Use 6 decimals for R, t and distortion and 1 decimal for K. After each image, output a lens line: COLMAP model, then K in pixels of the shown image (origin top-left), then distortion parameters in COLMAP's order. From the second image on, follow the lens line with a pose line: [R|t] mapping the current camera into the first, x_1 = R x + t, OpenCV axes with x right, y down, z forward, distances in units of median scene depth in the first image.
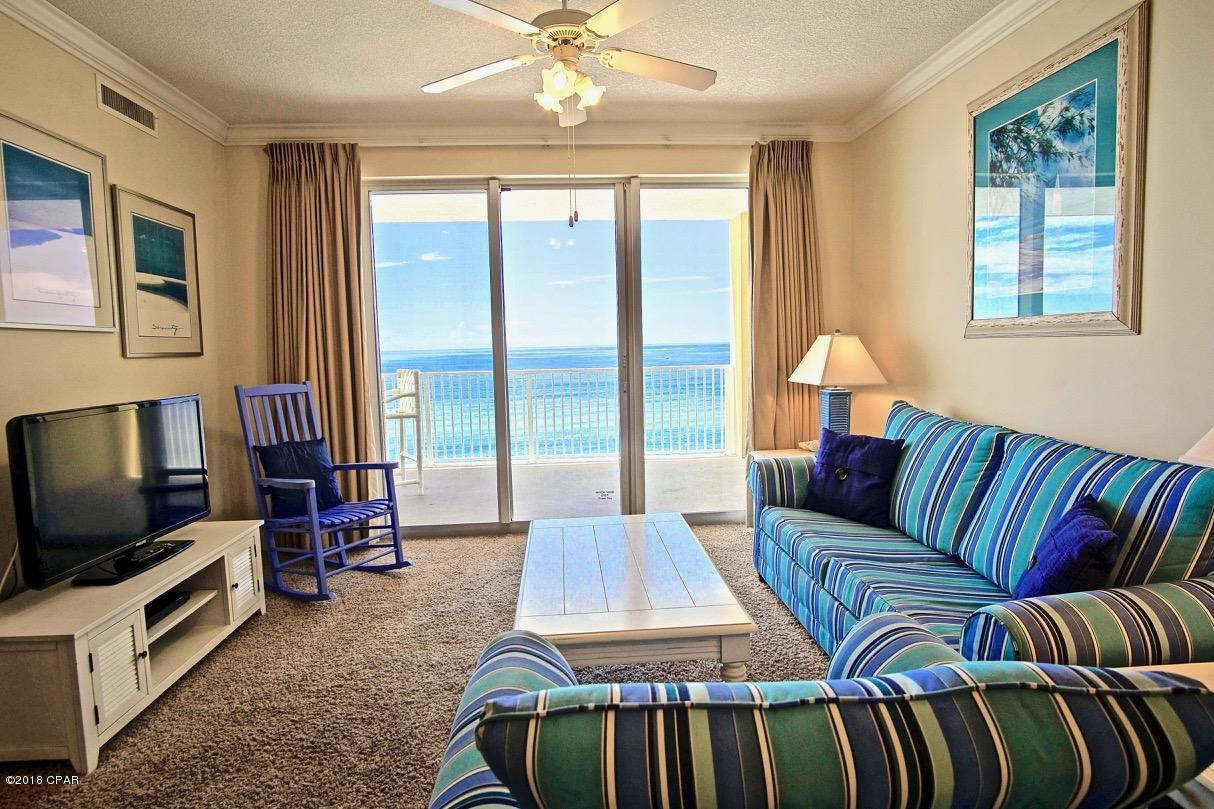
lens RADIAL K [[649.2, 0, 610.3], [0, 649.2, 389.9], [0, 0, 1]] dist [-0.003407, 0.002435]
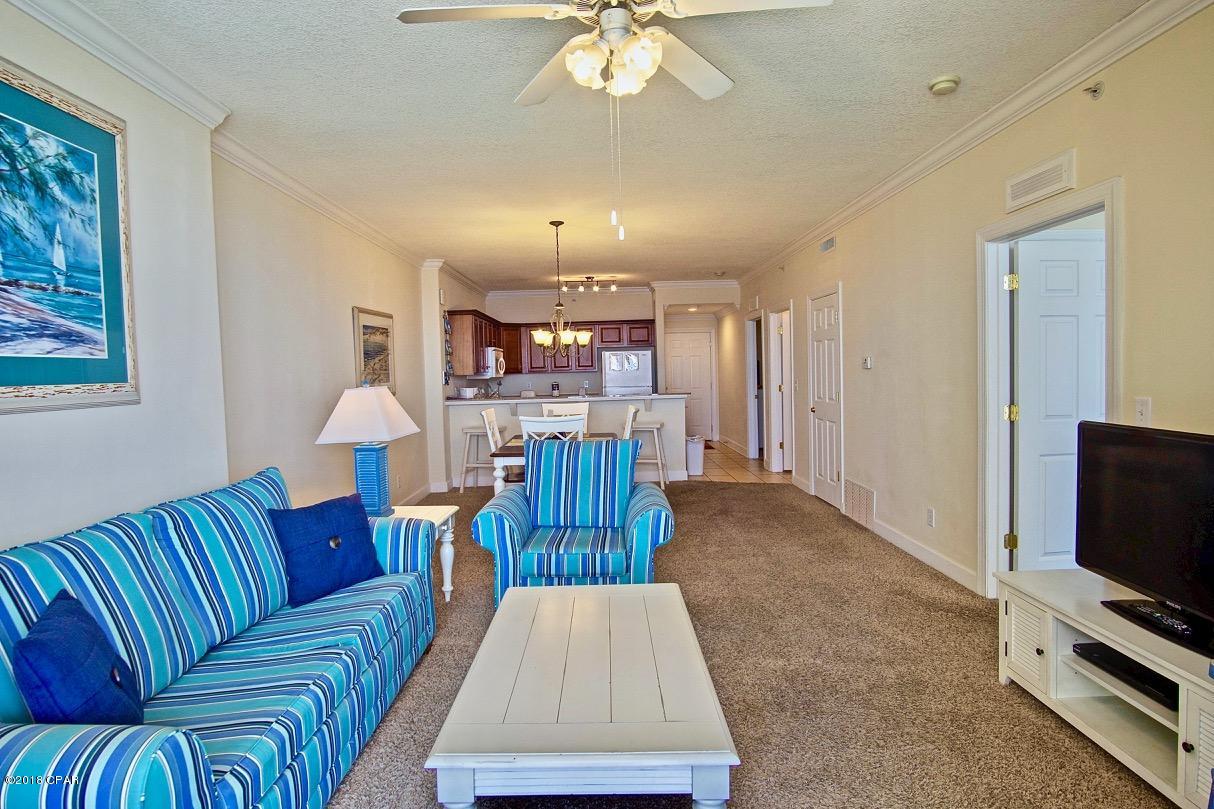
lens RADIAL K [[697.8, 0, 607.0], [0, 697.8, 404.5], [0, 0, 1]] dist [-0.000630, -0.000008]
pose [[-0.995012, 0.050890, 0.085801, -0.075994], [0.060834, 0.991198, 0.117579, -0.109205], [-0.079062, 0.122212, -0.989350, 1.316402]]
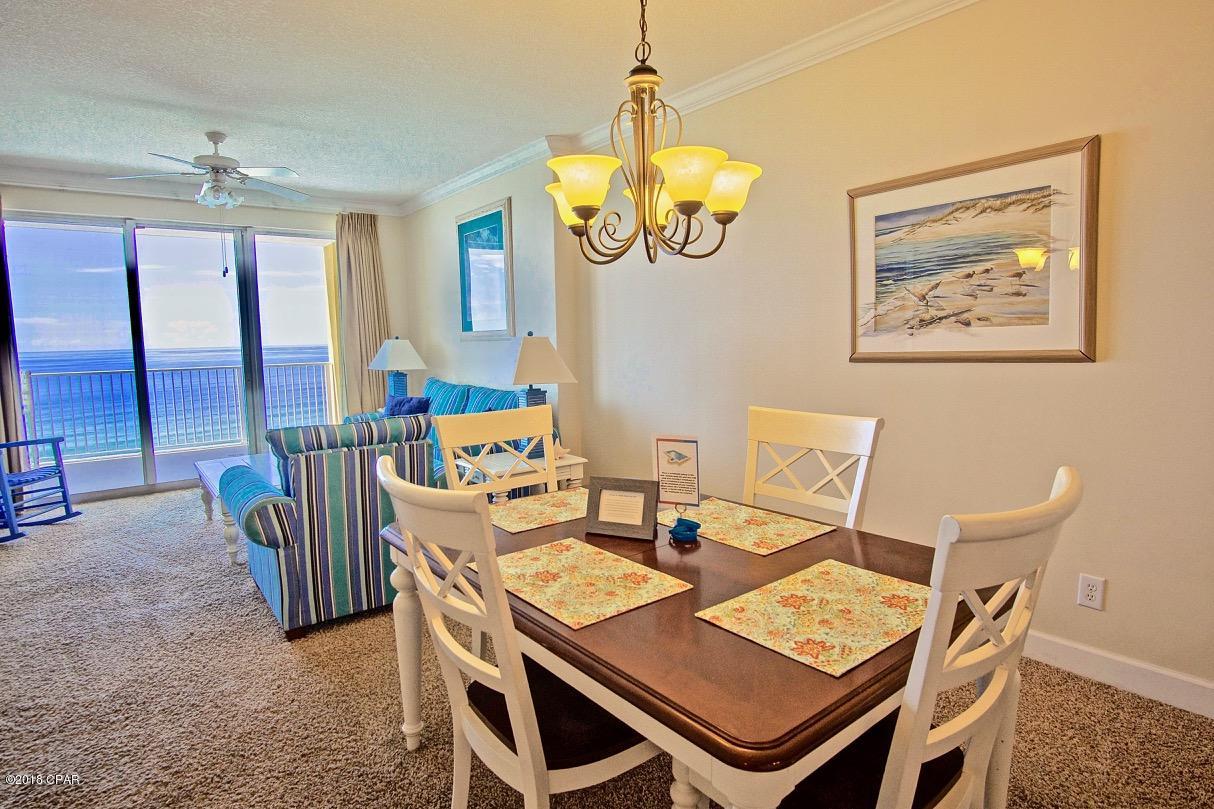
lens RADIAL K [[635.4, 0, 568.4], [0, 635.4, 382.3], [0, 0, 1]] dist [-0.001619, -0.000149]
pose [[0.850955, -0.035703, 0.524023, -0.130498], [0.043138, 0.999067, -0.001982, 0.047933], [-0.523464, 0.024291, 0.851702, -0.620600]]
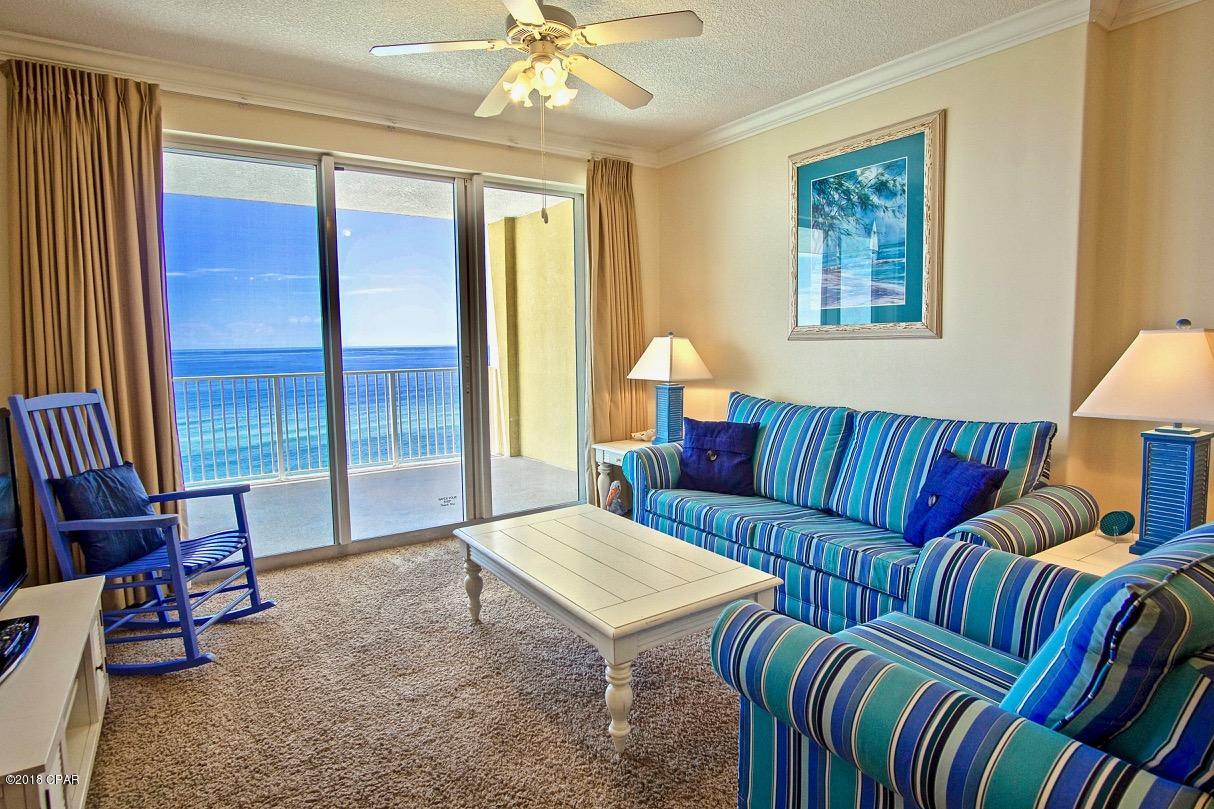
lens RADIAL K [[649.2, 0, 610.3], [0, 649.2, 389.9], [0, 0, 1]] dist [-0.003407, 0.002435]
pose [[0.872261, -0.026631, 0.488316, -0.328707], [0.029483, 0.999564, 0.001847, 0.003615], [-0.488152, 0.012786, 0.872665, 0.057547]]
